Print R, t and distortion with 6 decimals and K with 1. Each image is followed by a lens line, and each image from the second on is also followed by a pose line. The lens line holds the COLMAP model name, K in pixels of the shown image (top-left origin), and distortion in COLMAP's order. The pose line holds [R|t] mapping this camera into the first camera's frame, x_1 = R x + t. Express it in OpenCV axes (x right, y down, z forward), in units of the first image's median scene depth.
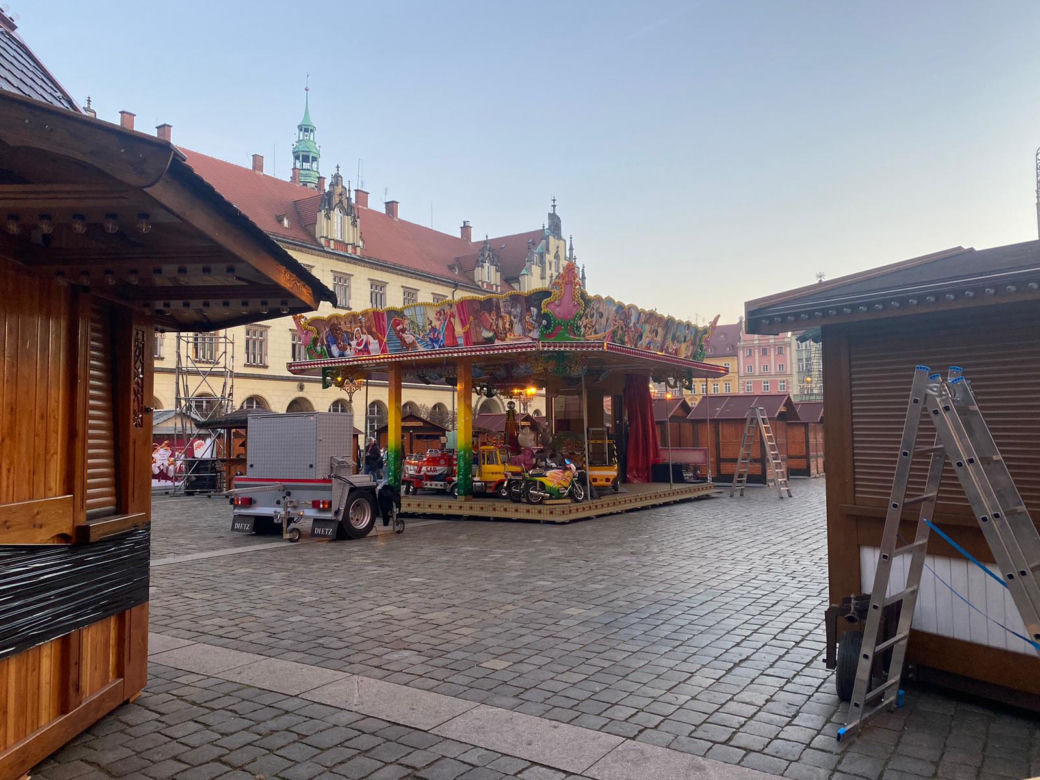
lens RADIAL K [[784.5, 0, 520.0], [0, 784.5, 390.0], [0, 0, 1]] dist [0.173068, -0.385083]
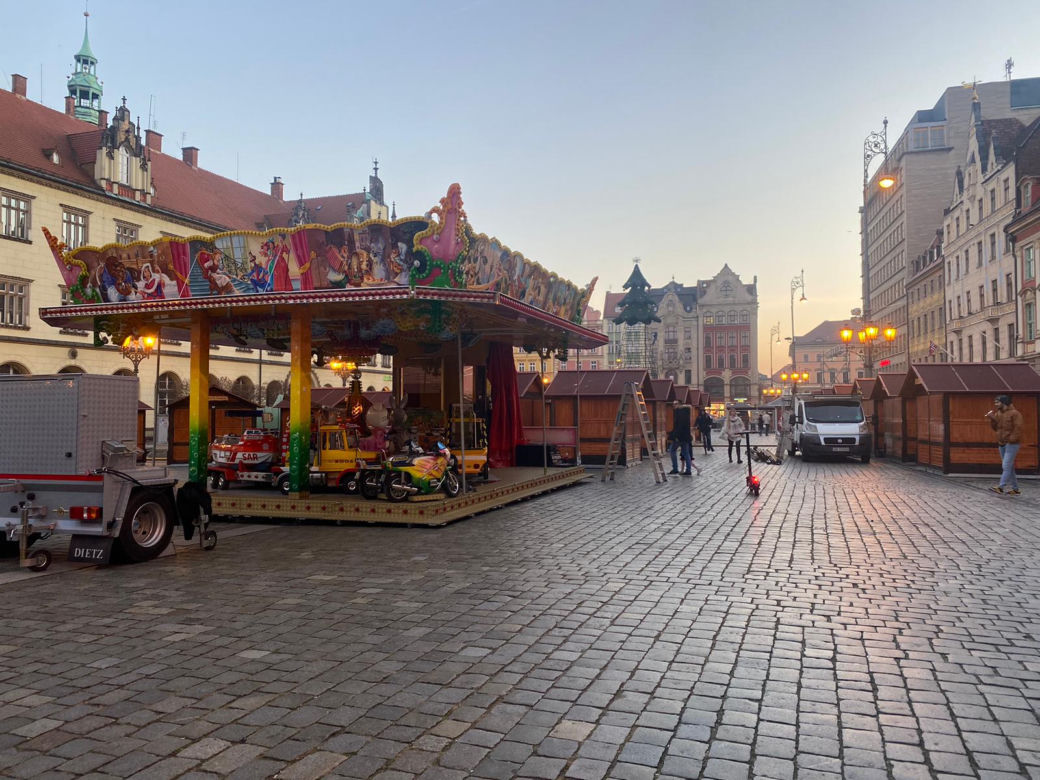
lens RADIAL K [[785.2, 0, 542.4], [0, 785.2, 387.5], [0, 0, 1]] dist [0.004092, -0.000220]
pose [[0.964851, 0.014605, 0.262392, -0.040335], [-0.021180, 0.999528, 0.022245, 0.011801], [-0.261943, -0.027021, 0.964705, 0.195033]]
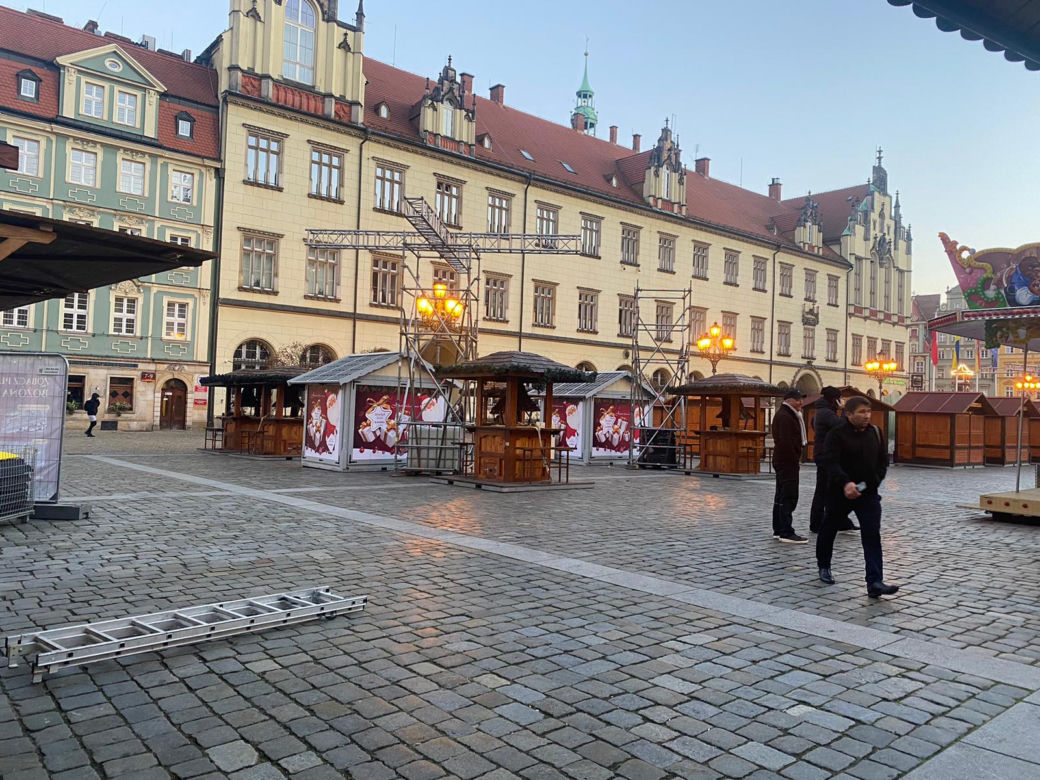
lens RADIAL K [[785.6, 0, 520.0], [0, 785.6, 390.0], [0, 0, 1]] dist [0.059390, -0.162476]
pose [[0.963373, 0.039016, -0.265310, -0.516373], [-0.029988, 0.998828, 0.037997, 0.023818], [0.266481, -0.028649, 0.963414, 0.187947]]
